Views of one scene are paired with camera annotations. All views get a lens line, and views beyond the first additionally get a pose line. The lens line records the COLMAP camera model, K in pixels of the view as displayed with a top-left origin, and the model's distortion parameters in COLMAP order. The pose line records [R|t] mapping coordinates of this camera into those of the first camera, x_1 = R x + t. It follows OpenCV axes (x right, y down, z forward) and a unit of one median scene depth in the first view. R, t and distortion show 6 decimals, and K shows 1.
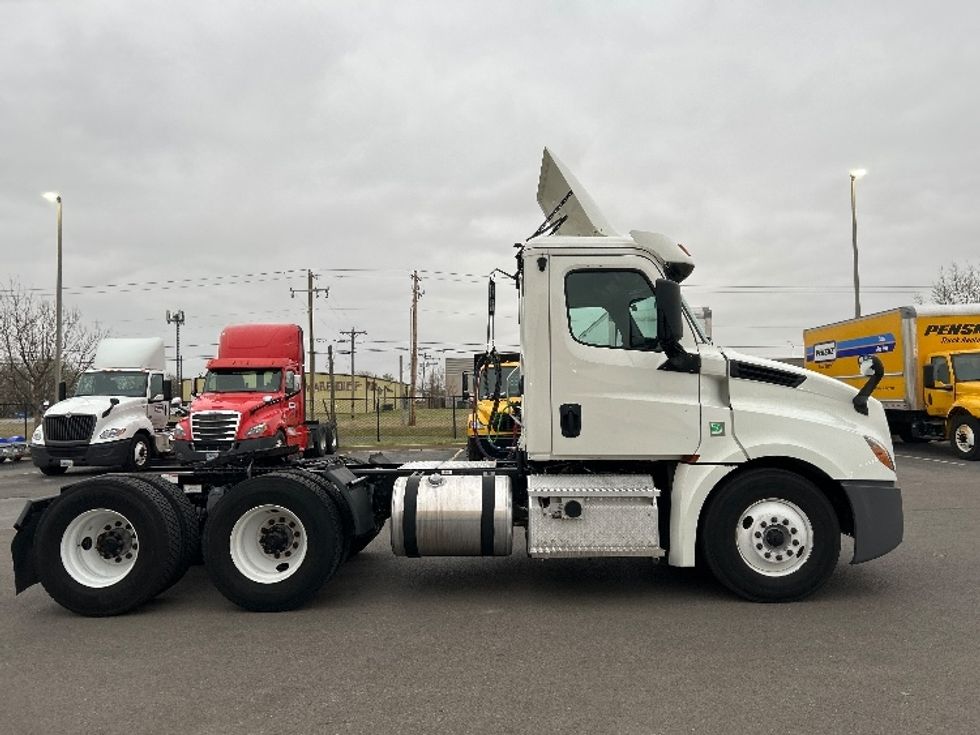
lens RADIAL K [[740.1, 0, 485.9], [0, 740.1, 369.7], [0, 0, 1]] dist [0.050963, -0.036728]
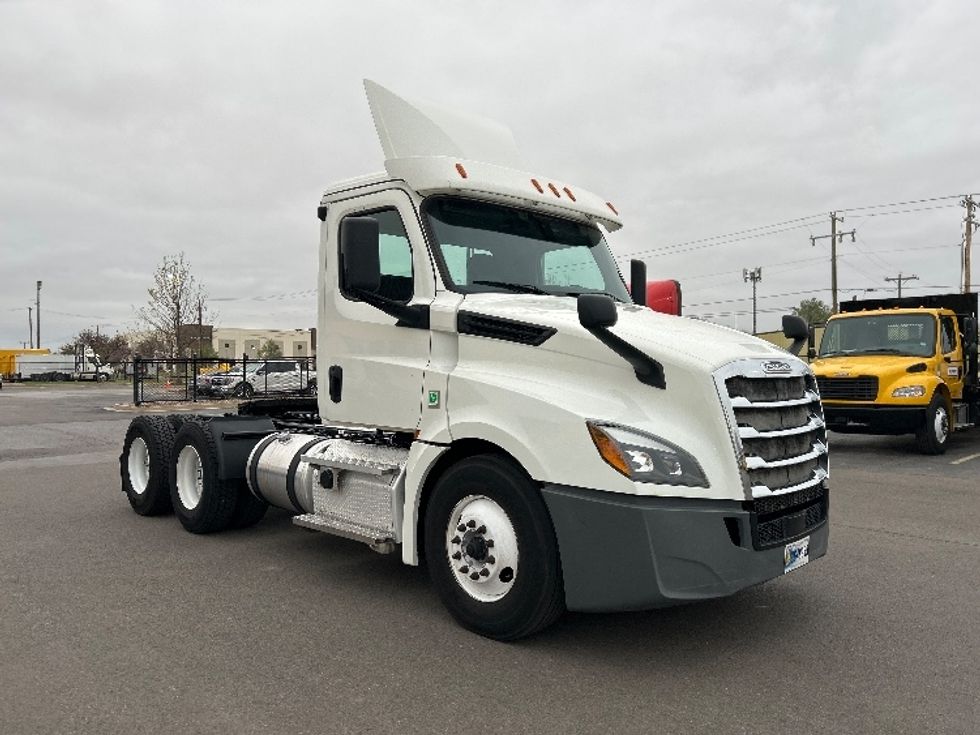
lens RADIAL K [[740.1, 0, 484.5], [0, 740.1, 360.8], [0, 0, 1]] dist [0.050963, -0.036728]
pose [[0.708530, 0.004362, -0.705667, 0.888953], [0.028117, 0.999012, 0.034406, 0.012916], [0.705120, -0.044219, 0.707708, 0.476318]]
